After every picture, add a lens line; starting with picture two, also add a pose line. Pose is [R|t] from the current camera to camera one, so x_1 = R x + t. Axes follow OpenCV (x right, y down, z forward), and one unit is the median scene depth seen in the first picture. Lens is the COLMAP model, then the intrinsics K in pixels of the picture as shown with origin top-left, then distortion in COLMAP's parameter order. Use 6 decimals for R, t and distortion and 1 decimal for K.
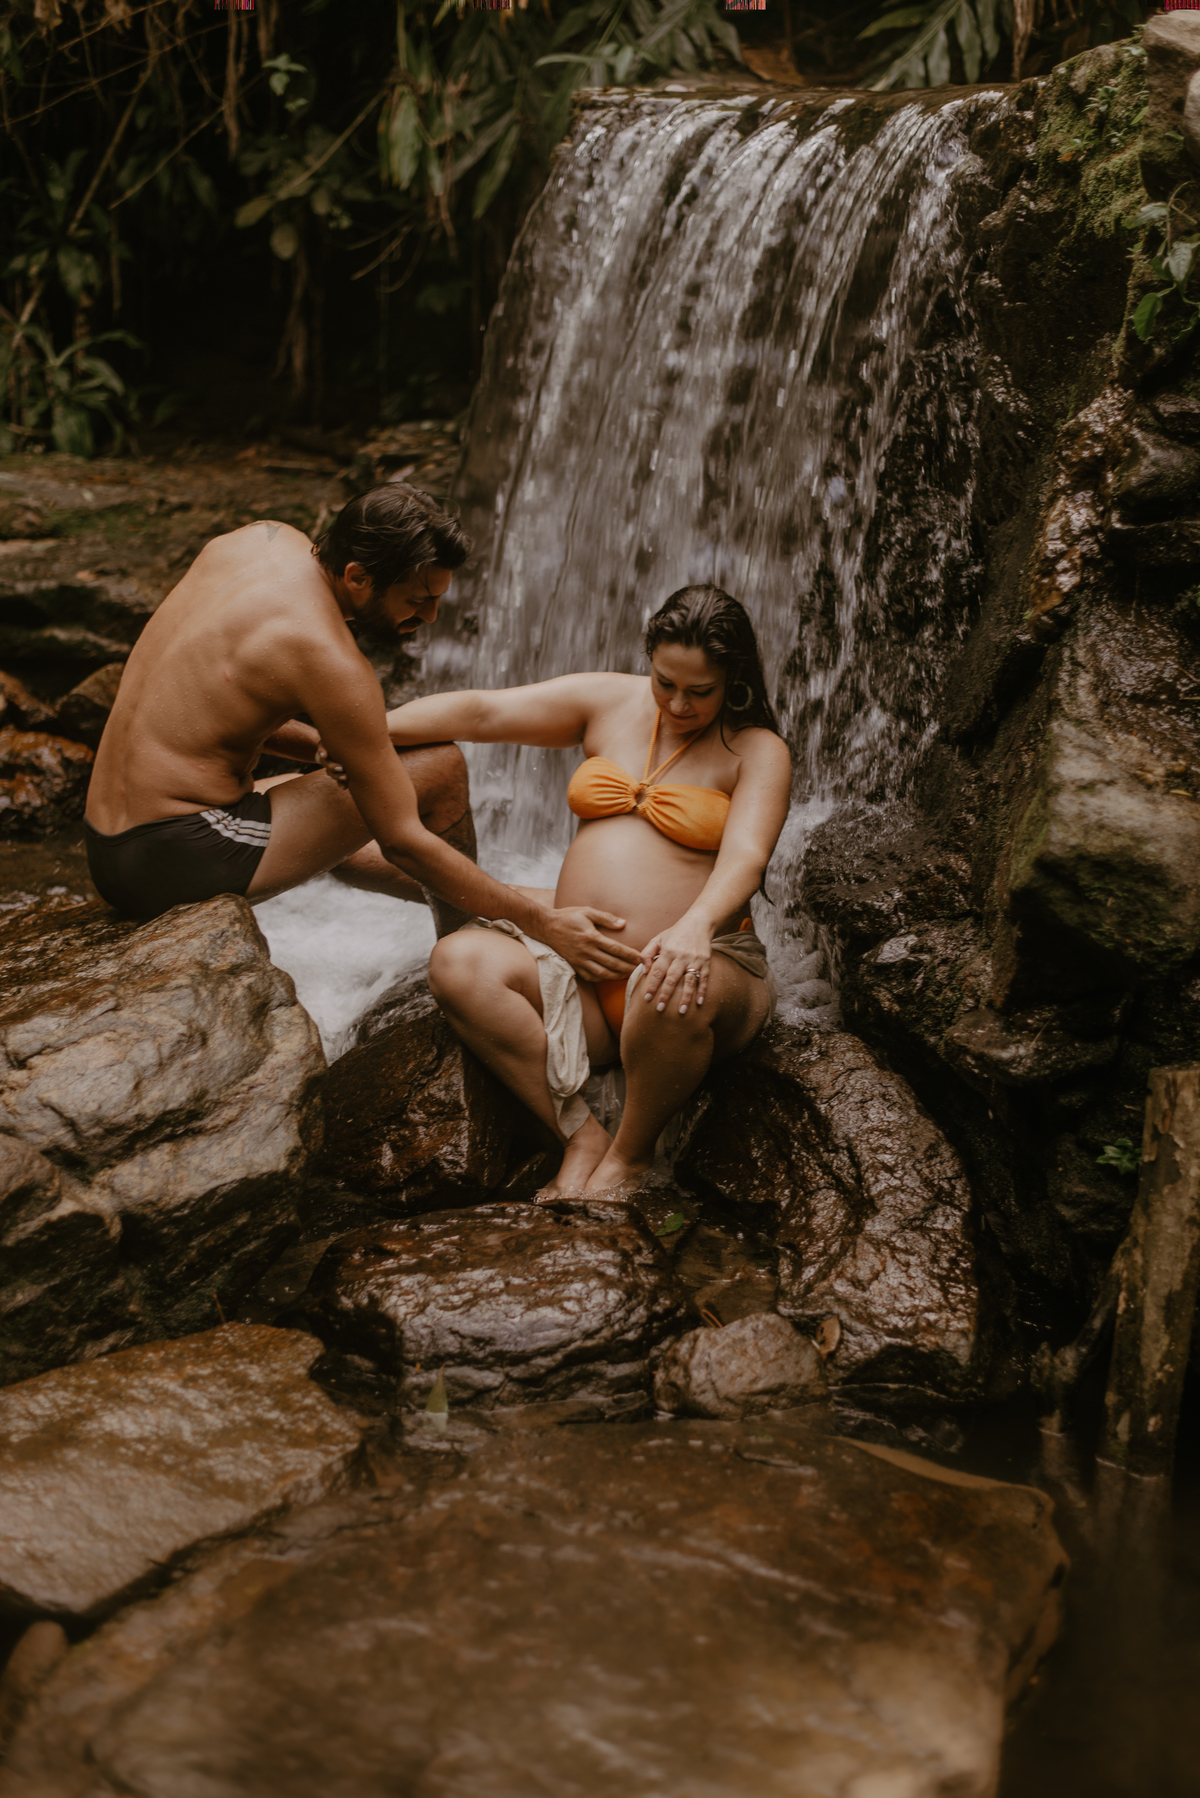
lens RADIAL K [[2528.0, 0, 600.0], [0, 2528.0, 899.0], [0, 0, 1]] dist [-0.033514, 0.044513]
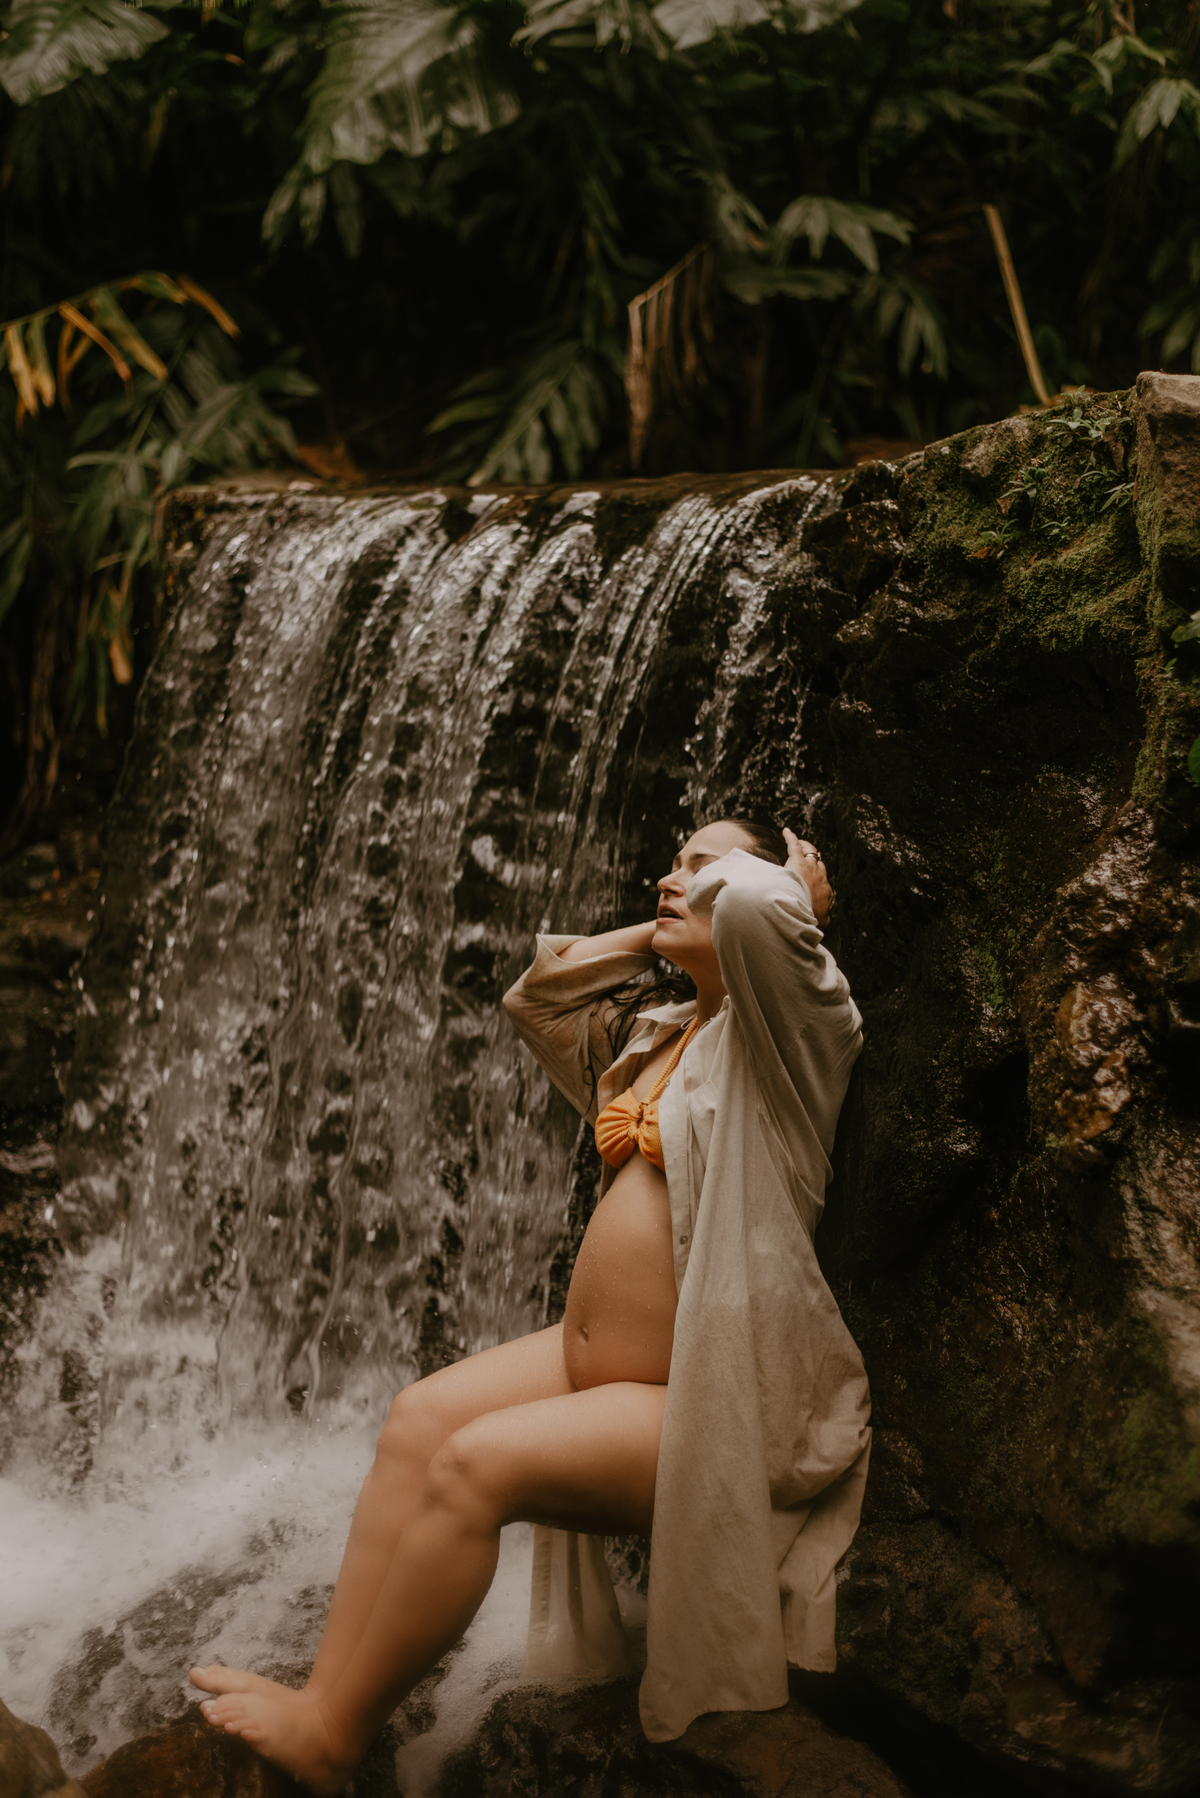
lens RADIAL K [[2674.4, 0, 600.0], [0, 2674.4, 899.0], [0, 0, 1]] dist [-0.008913, 0.035983]
pose [[0.978866, -0.050526, 0.198162, -0.106242], [0.081179, 0.985385, -0.149756, -0.067288], [-0.187699, 0.162678, 0.968661, 0.212621]]
